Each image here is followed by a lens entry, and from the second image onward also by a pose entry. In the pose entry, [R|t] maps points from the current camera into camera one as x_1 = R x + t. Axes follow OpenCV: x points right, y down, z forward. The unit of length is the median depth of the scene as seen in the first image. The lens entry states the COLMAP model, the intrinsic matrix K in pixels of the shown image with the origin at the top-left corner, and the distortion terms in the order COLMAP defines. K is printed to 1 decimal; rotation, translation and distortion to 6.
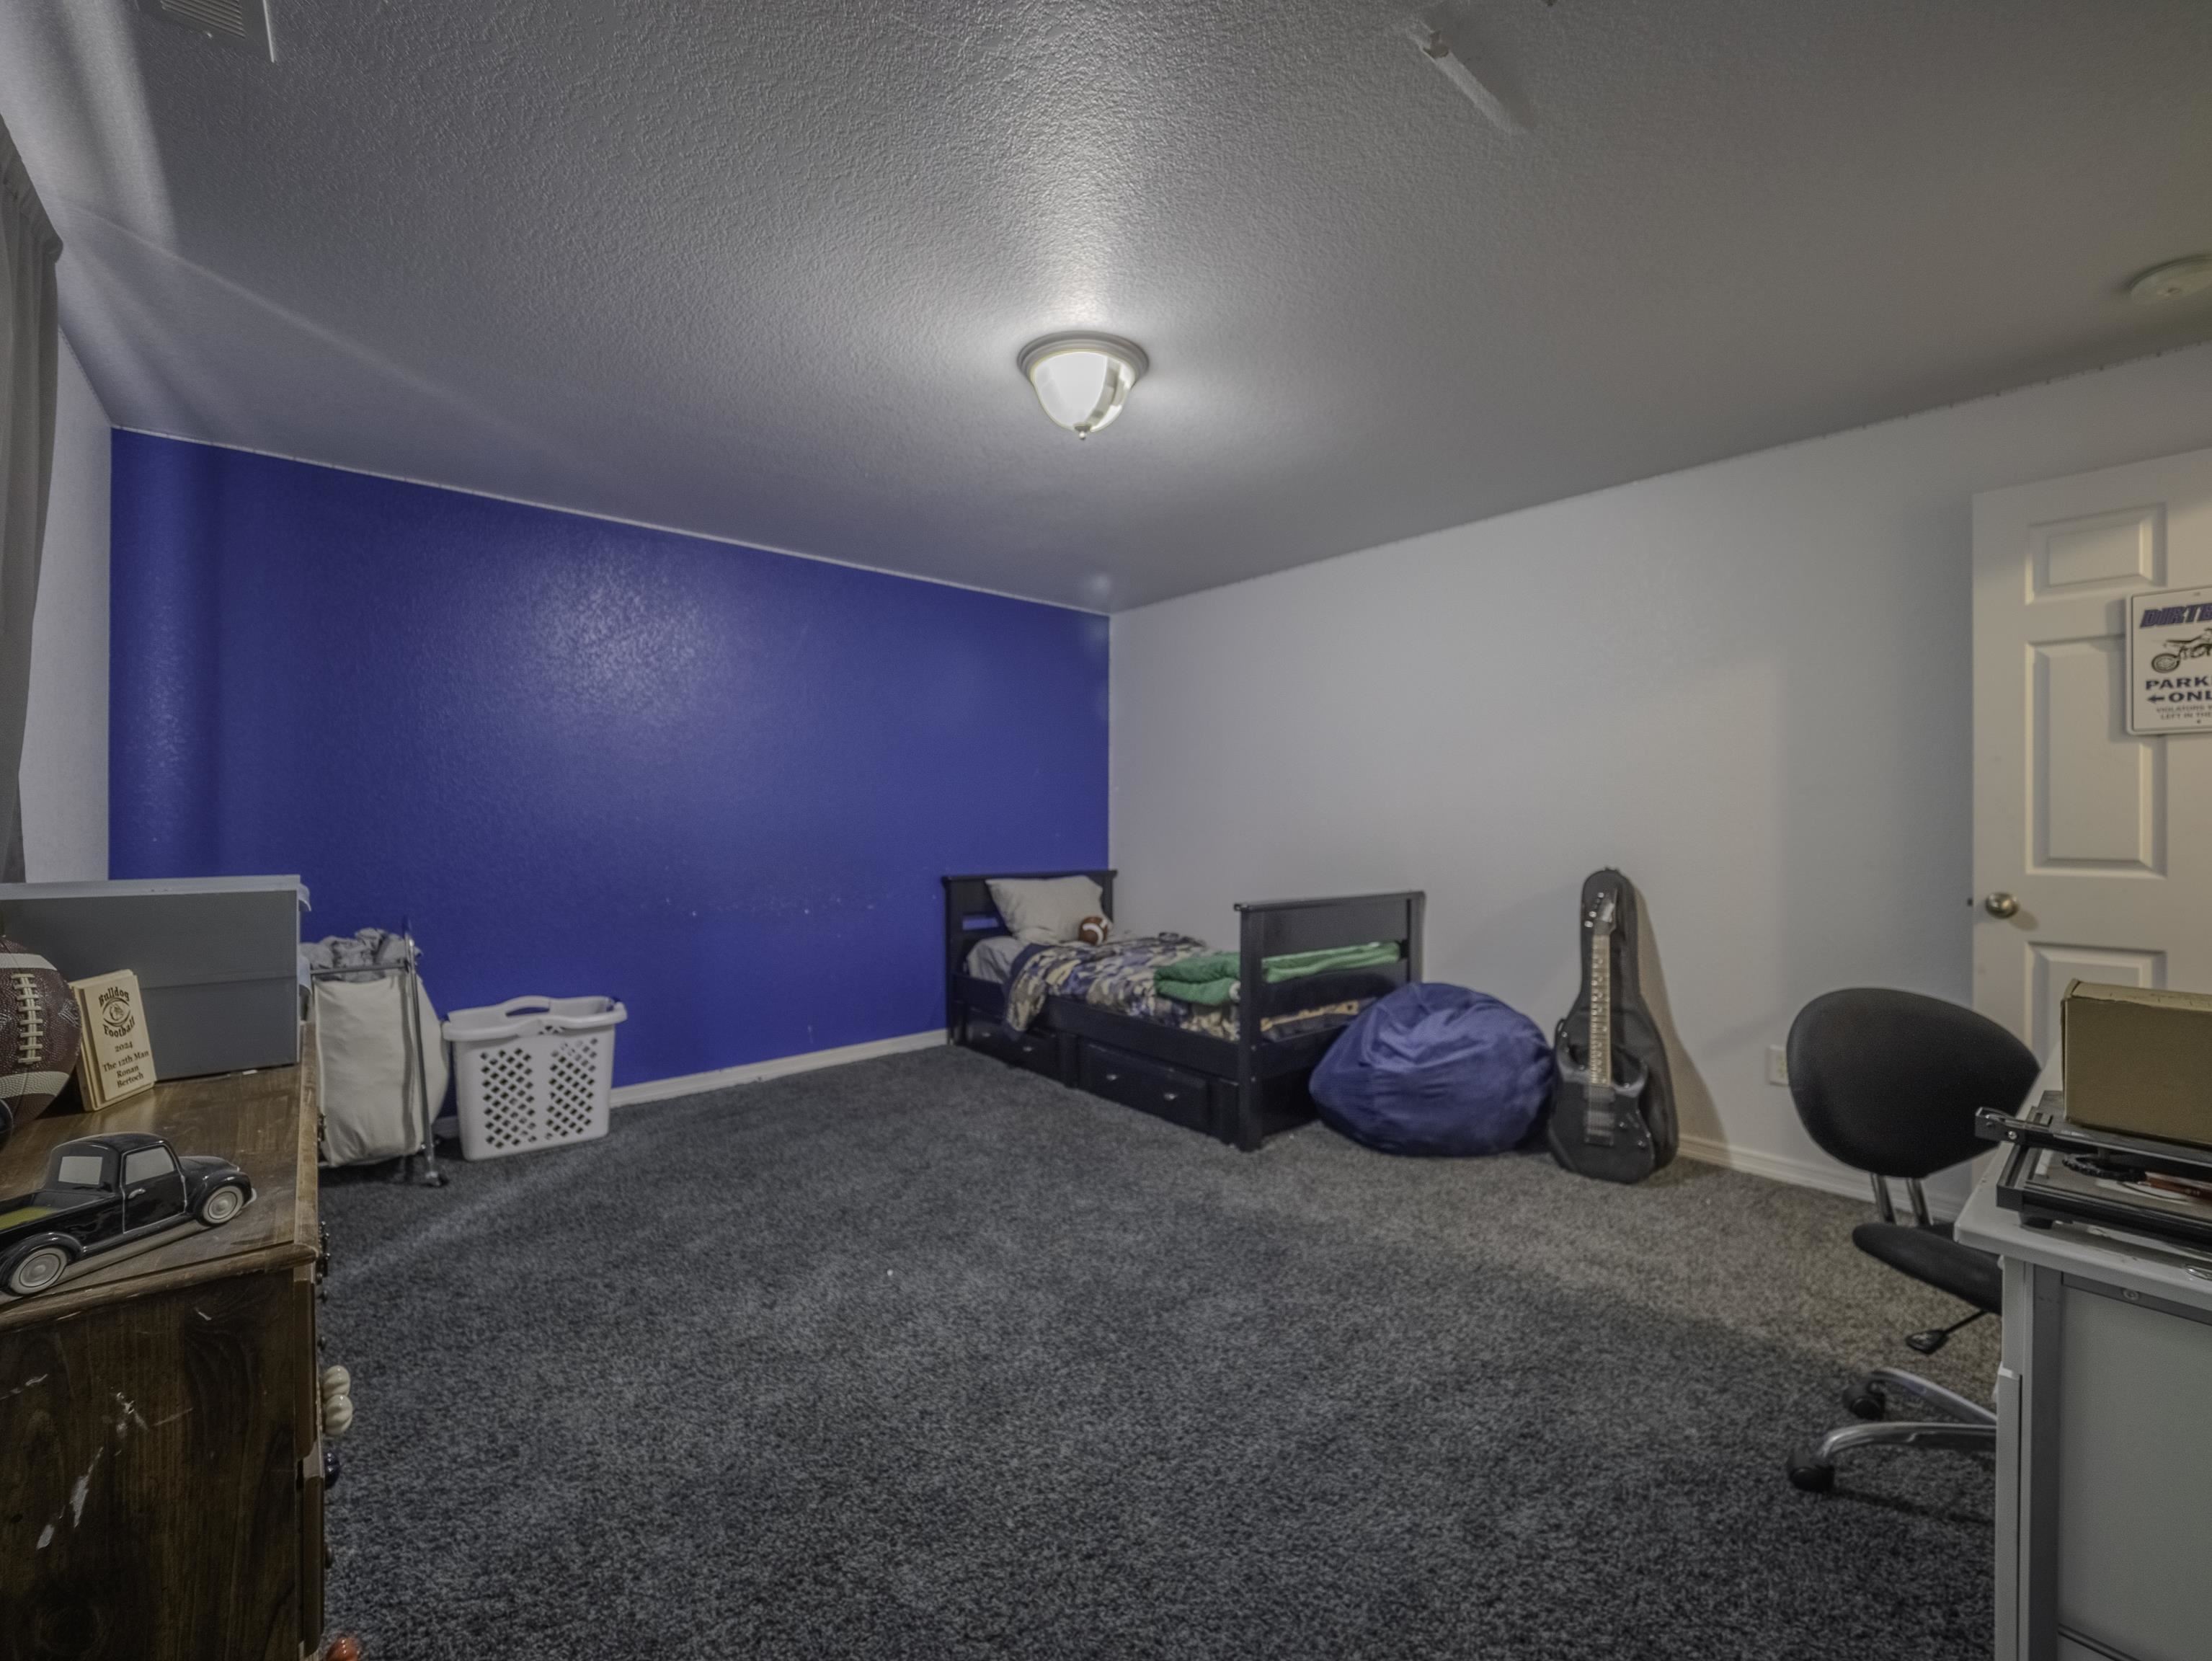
lens RADIAL K [[920.1, 0, 1121.9], [0, 920.1, 829.4], [0, 0, 1]] dist [0.000381, -0.004546]
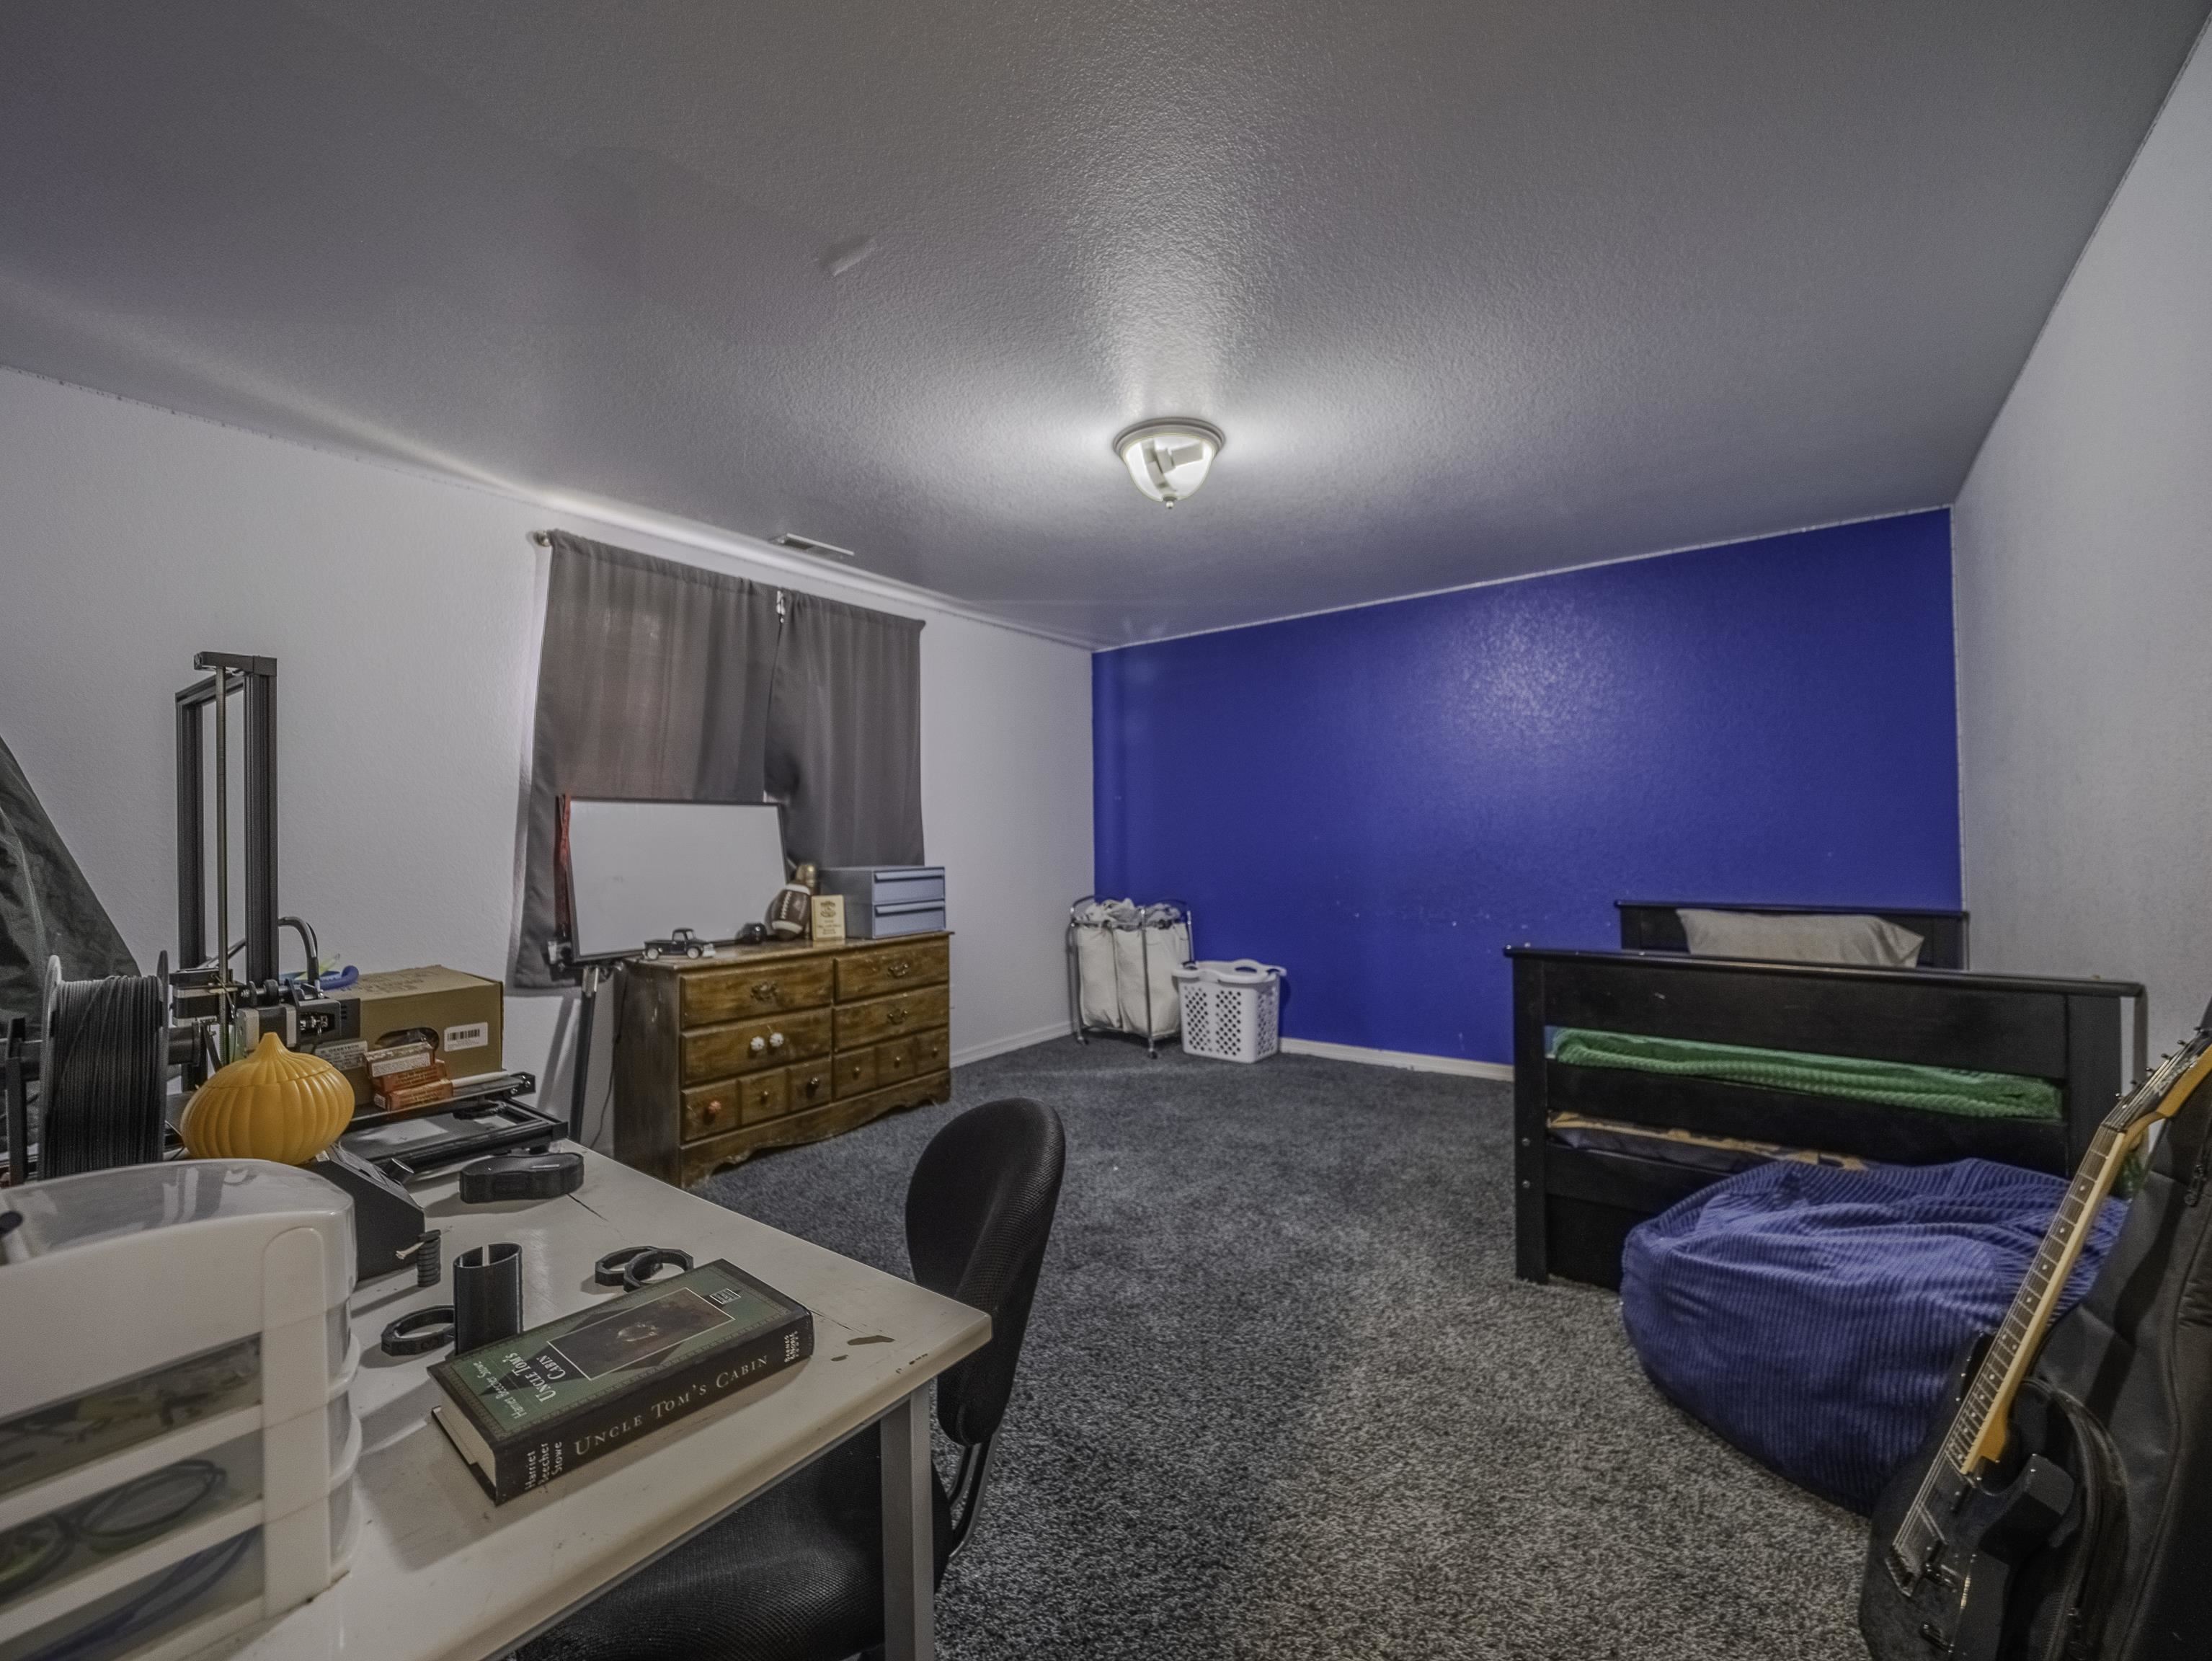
lens RADIAL K [[920.1, 0, 1120.9], [0, 920.1, 834.9], [0, 0, 1]] dist [0.000381, -0.004546]
pose [[0.202539, -0.012784, -0.979191, 0.788575], [0.000847, 0.999917, -0.012880, -0.000526], [0.979274, 0.001779, 0.202533, 0.517075]]
